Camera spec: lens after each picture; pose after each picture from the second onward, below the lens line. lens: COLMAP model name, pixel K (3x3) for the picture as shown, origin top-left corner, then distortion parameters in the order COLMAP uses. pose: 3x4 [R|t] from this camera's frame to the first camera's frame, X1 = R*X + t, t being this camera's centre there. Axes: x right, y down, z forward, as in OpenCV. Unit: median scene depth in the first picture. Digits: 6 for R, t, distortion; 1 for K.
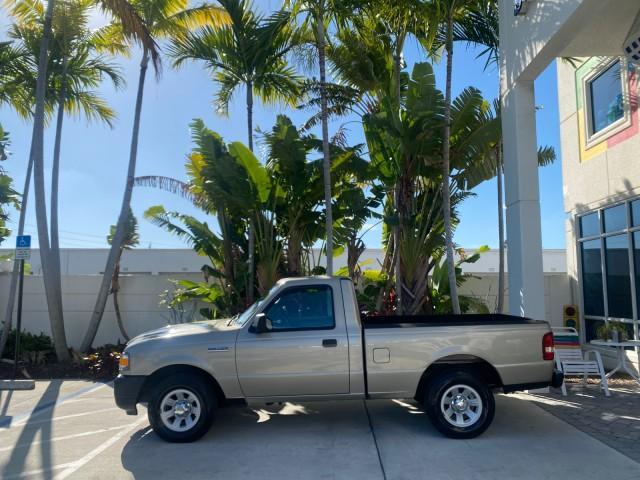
lens RADIAL K [[487.7, 0, 318.5], [0, 487.7, 238.9], [0, 0, 1]] dist [0.062459, -0.075176]
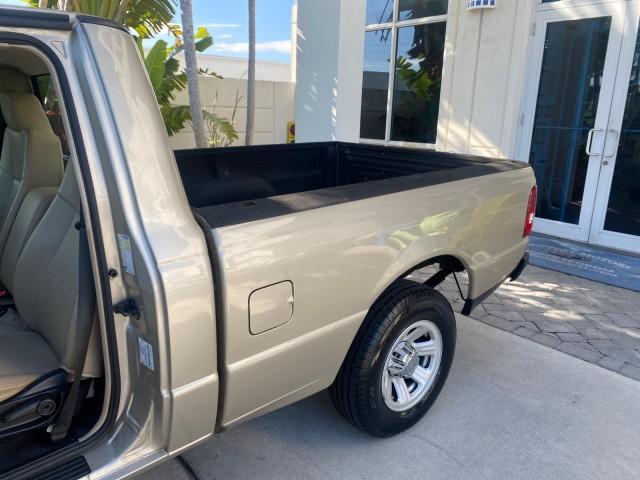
lens RADIAL K [[495.4, 0, 319.2], [0, 495.4, 237.0], [0, 0, 1]] dist [-0.001166, 0.003978]
pose [[0.737256, -0.147511, 0.659313, -0.020267], [-0.100756, 0.940954, 0.323192, 0.049085], [-0.668058, -0.304705, 0.678862, 0.392460]]
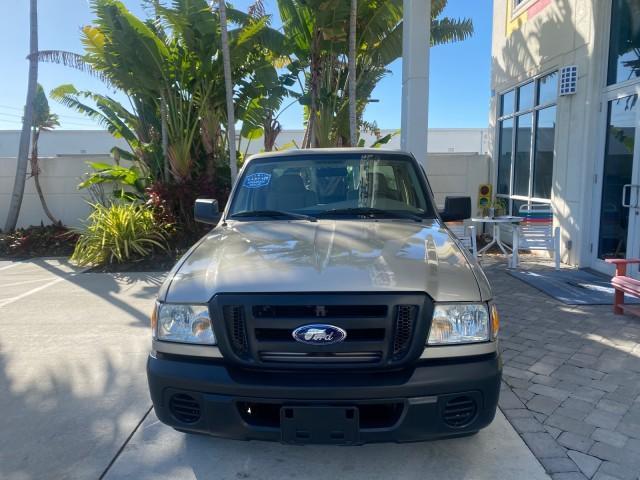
lens RADIAL K [[489.7, 0, 319.1], [0, 489.7, 237.7], [0, 0, 1]] dist [0.011180, -0.006288]
pose [[0.999739, -0.010248, 0.020426, 0.149670], [0.005155, 0.971914, 0.235279, -0.000003], [-0.022264, -0.235112, 0.971713, -0.013533]]
